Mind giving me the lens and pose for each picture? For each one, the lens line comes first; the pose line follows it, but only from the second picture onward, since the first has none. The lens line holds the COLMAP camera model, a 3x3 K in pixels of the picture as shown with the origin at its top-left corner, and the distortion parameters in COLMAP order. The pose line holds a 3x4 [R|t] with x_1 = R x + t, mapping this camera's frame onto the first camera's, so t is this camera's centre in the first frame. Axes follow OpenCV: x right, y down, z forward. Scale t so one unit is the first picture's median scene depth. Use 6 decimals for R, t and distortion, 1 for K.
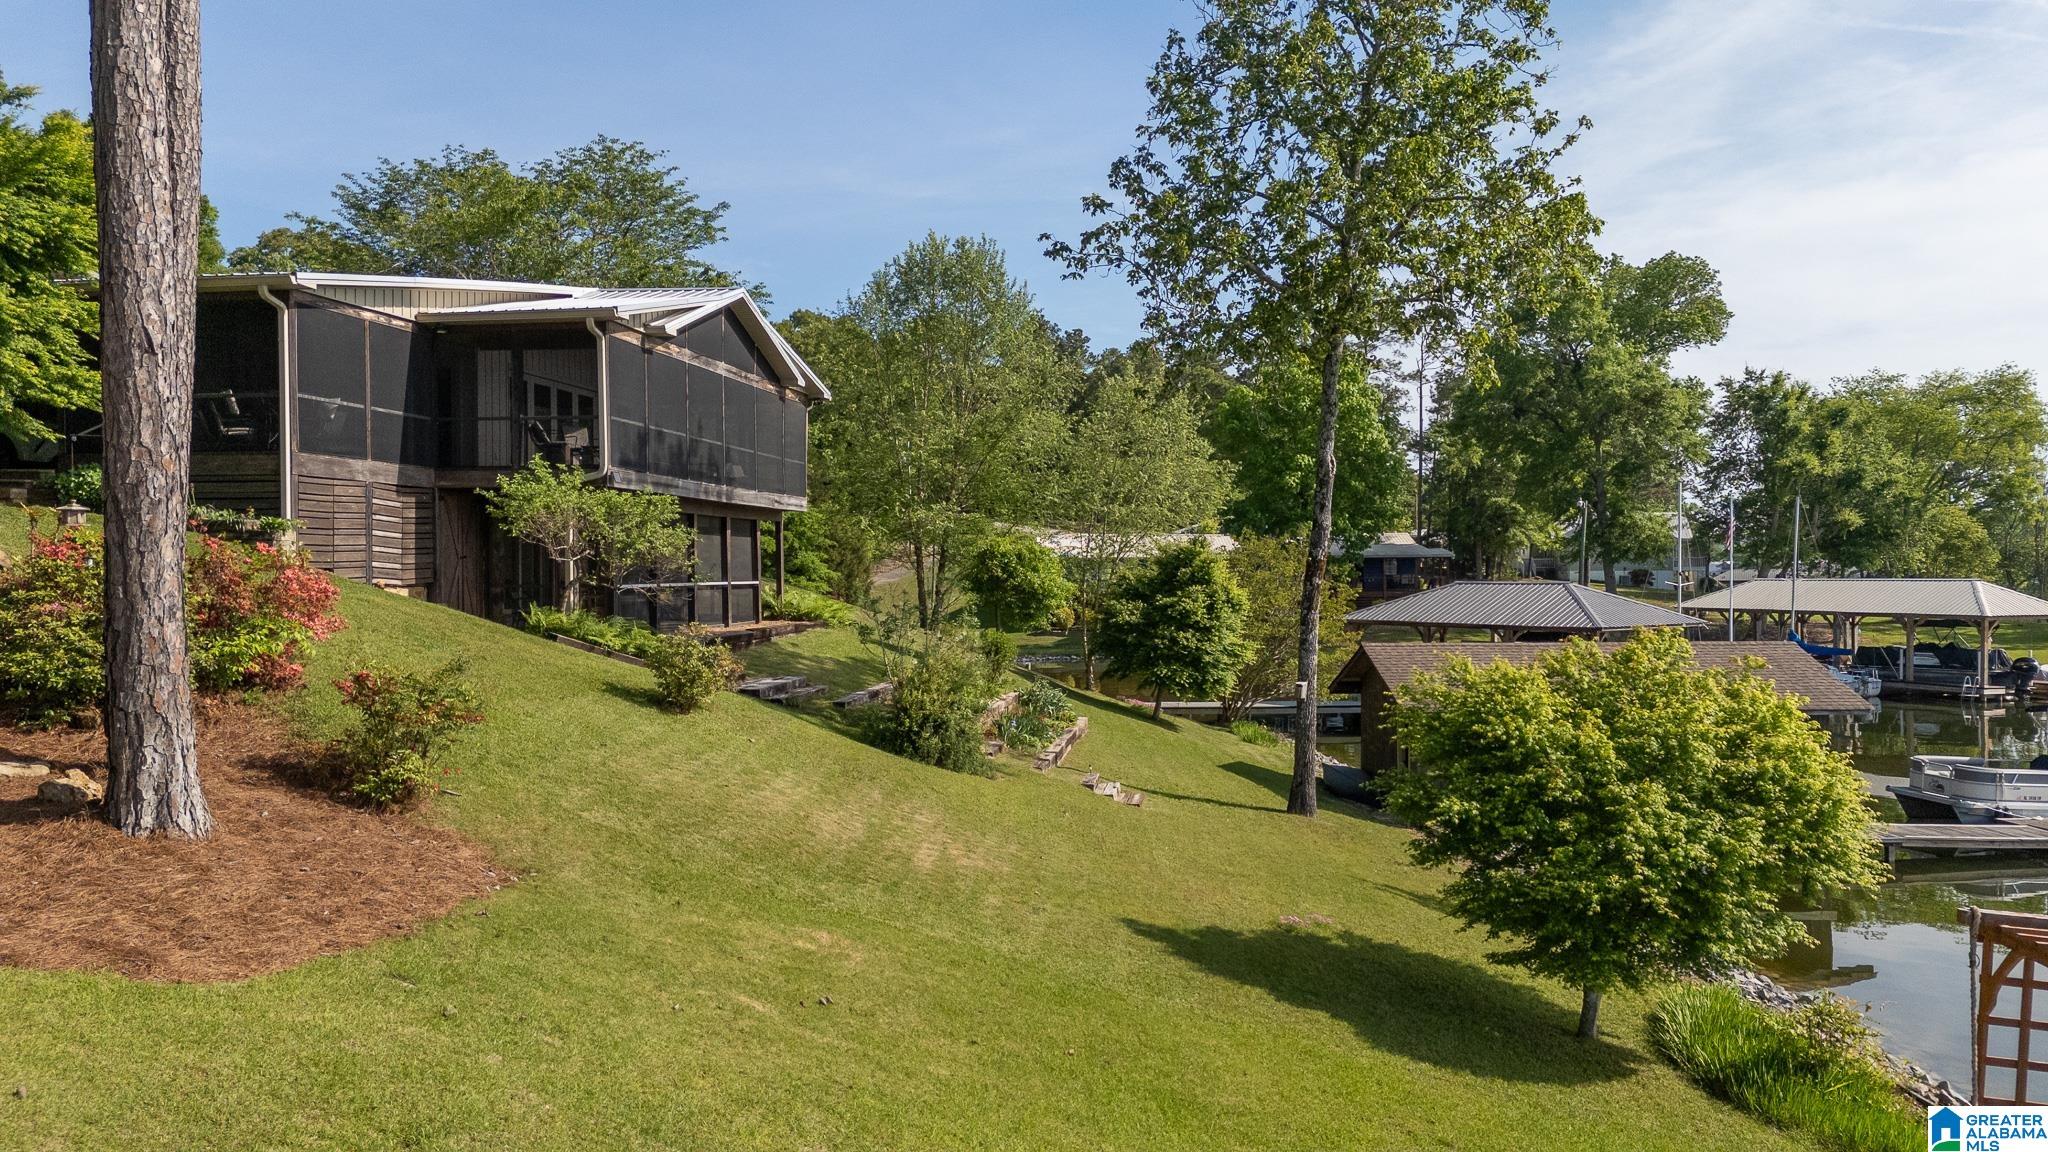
lens RADIAL K [[1513.4, 0, 1032.2], [0, 1513.4, 574.3], [0, 0, 1]] dist [0.069988, -0.069425]
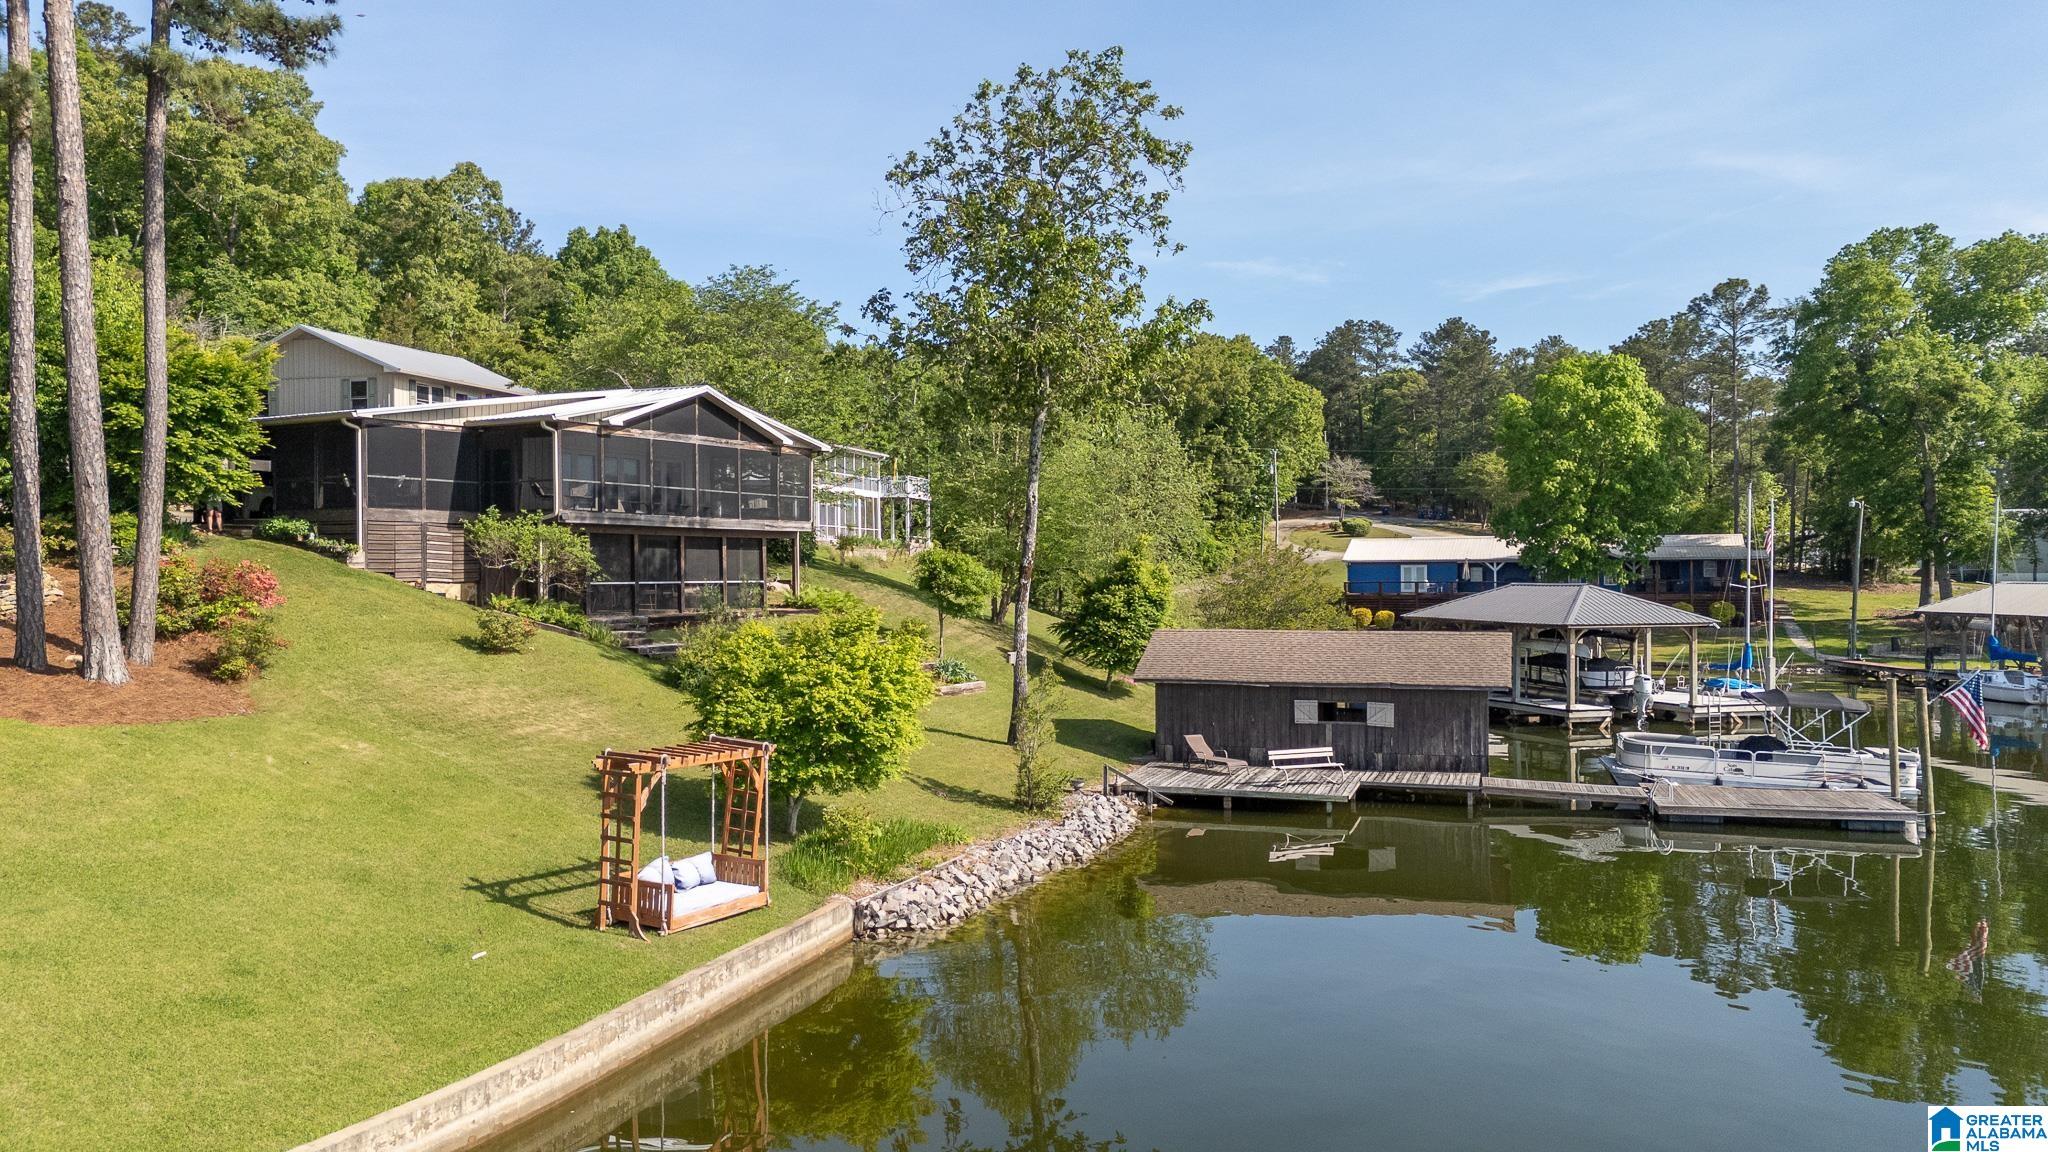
lens RADIAL K [[1513.4, 0, 1032.2], [0, 1513.4, 574.3], [0, 0, 1]] dist [0.069988, -0.069425]
pose [[0.933786, 0.001357, -0.357830, 0.634745], [-0.001543, 0.999999, -0.000234, -0.001598], [0.357829, 0.000770, 0.933787, -0.283226]]
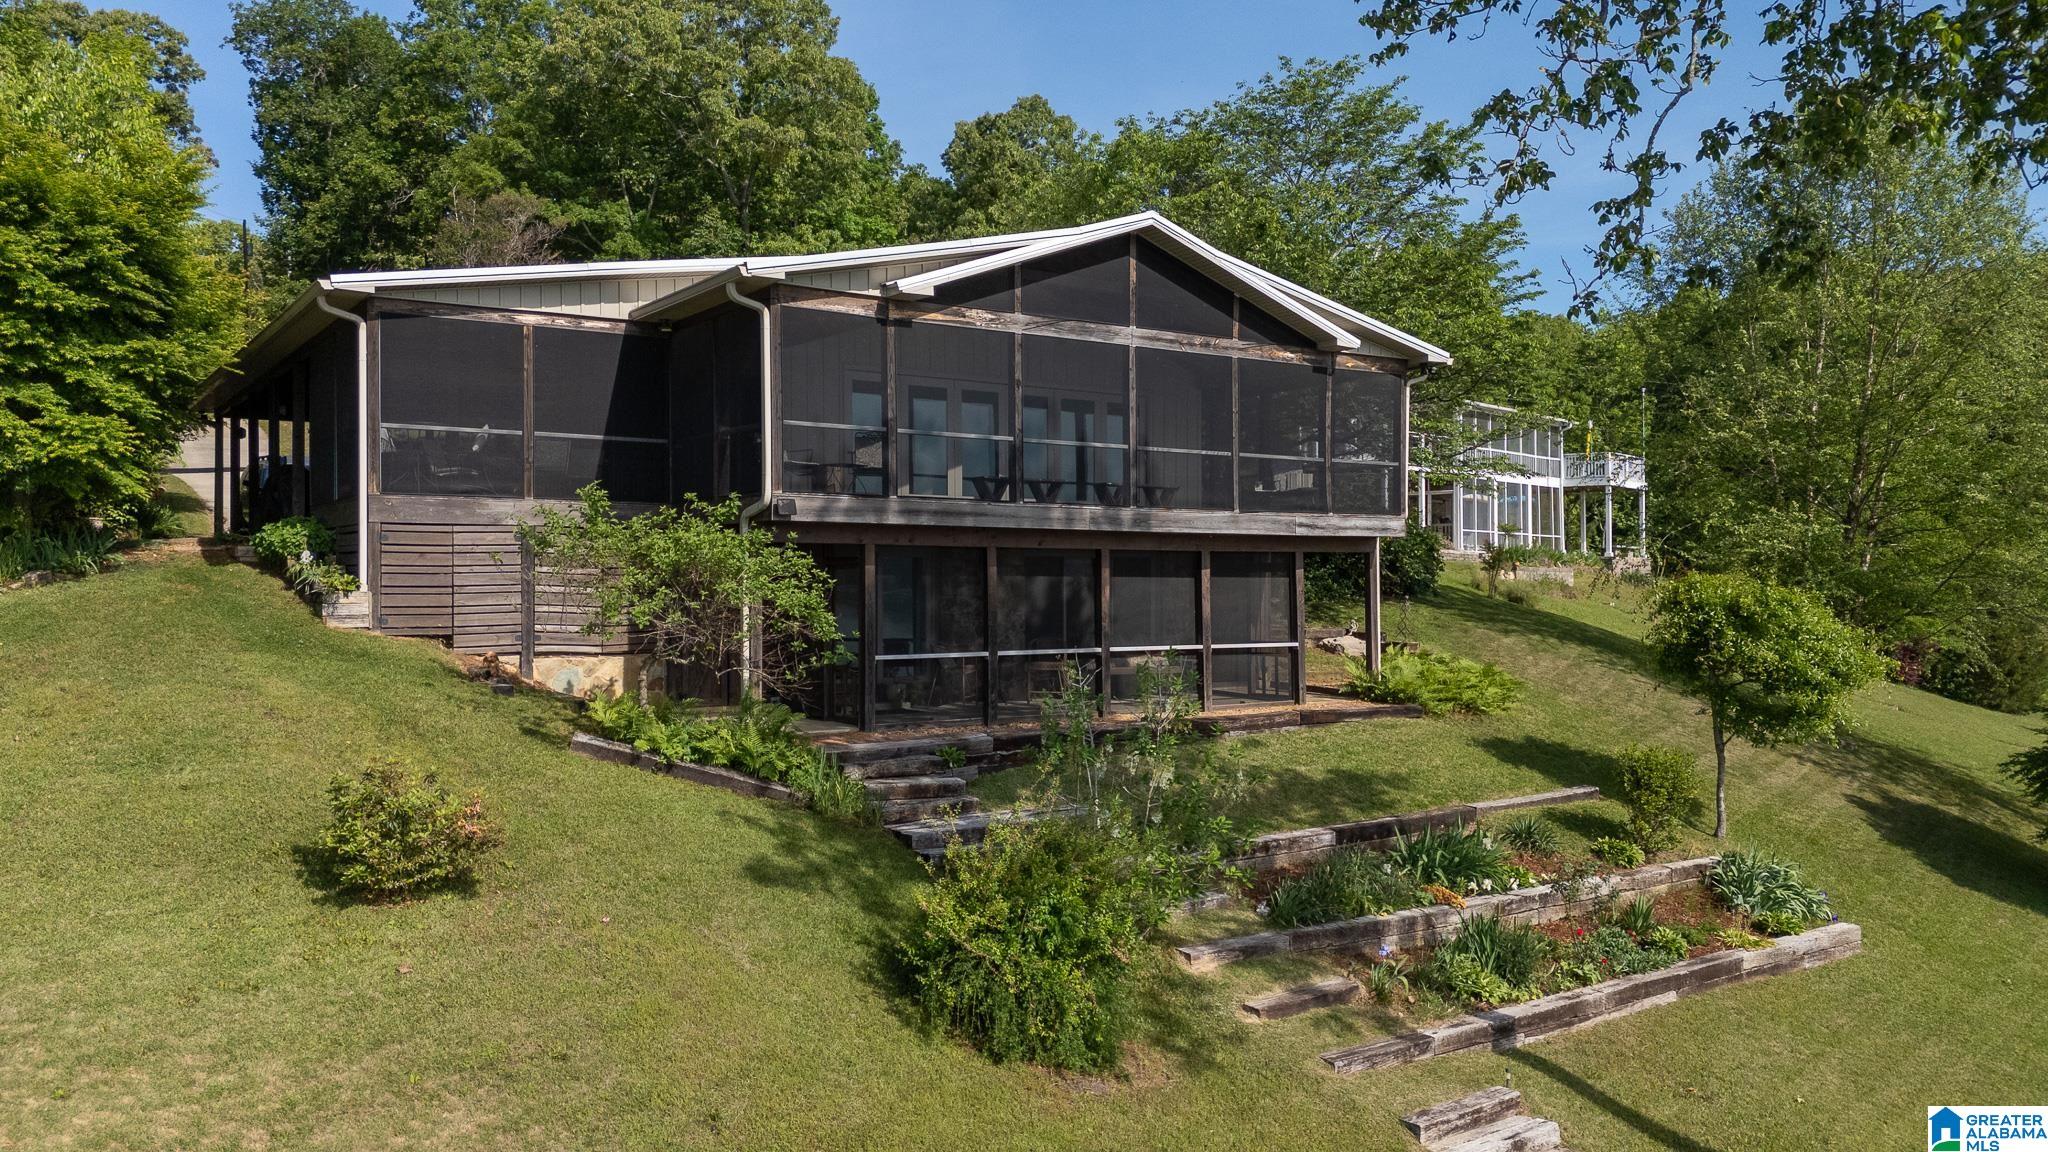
lens RADIAL K [[1513.4, 0, 1032.2], [0, 1513.4, 574.3], [0, 0, 1]] dist [0.069988, -0.069425]
pose [[0.695213, -0.004650, -0.718789, 0.250402], [-0.001972, 0.999963, -0.008377, -0.021878], [0.718801, 0.007241, 0.695178, 0.484239]]
